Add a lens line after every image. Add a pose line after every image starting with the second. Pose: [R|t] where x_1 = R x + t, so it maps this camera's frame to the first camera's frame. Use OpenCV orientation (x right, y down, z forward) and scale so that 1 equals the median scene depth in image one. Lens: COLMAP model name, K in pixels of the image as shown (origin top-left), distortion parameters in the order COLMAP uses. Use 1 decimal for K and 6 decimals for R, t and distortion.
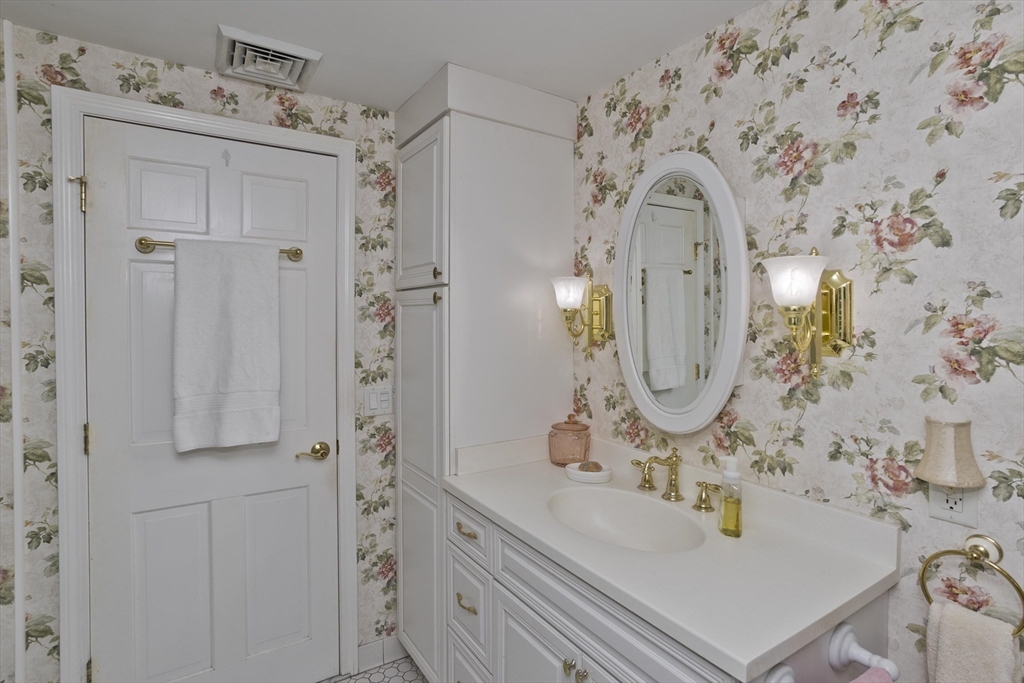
lens RADIAL K [[497.7, 0, 514.2], [0, 497.7, 326.7], [0, 0, 1]] dist [-0.041914, 0.025691]
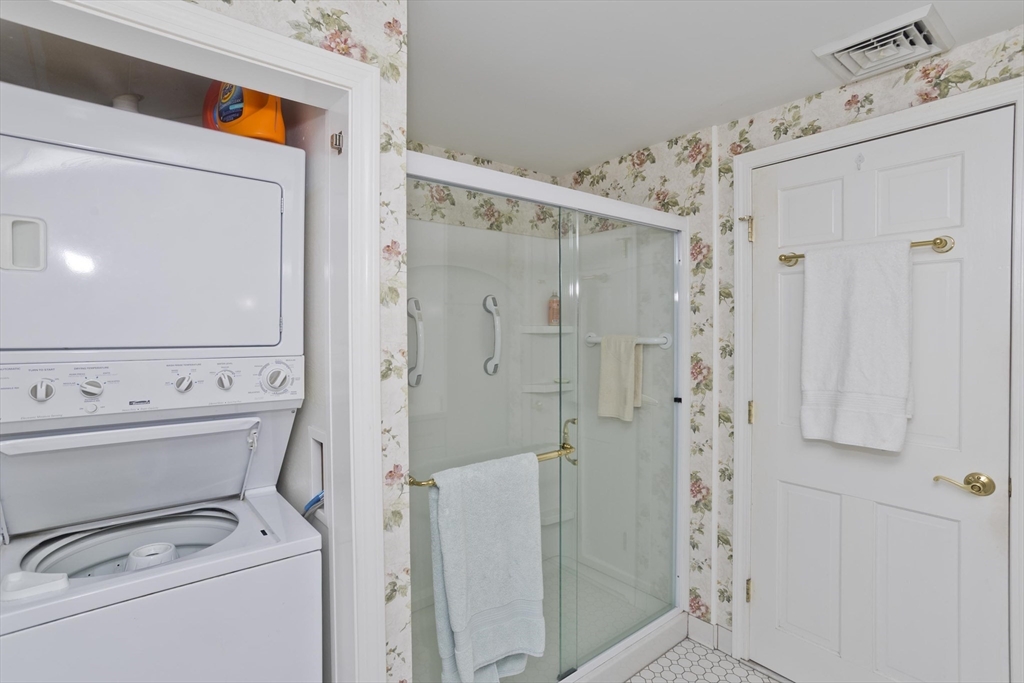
lens RADIAL K [[497.7, 0, 514.2], [0, 497.7, 326.7], [0, 0, 1]] dist [-0.041914, 0.025691]
pose [[0.132239, -0.005013, -0.991205, 0.348336], [-0.009464, 0.999935, -0.006319, 0.010968], [0.991173, 0.010216, 0.132183, 0.176308]]
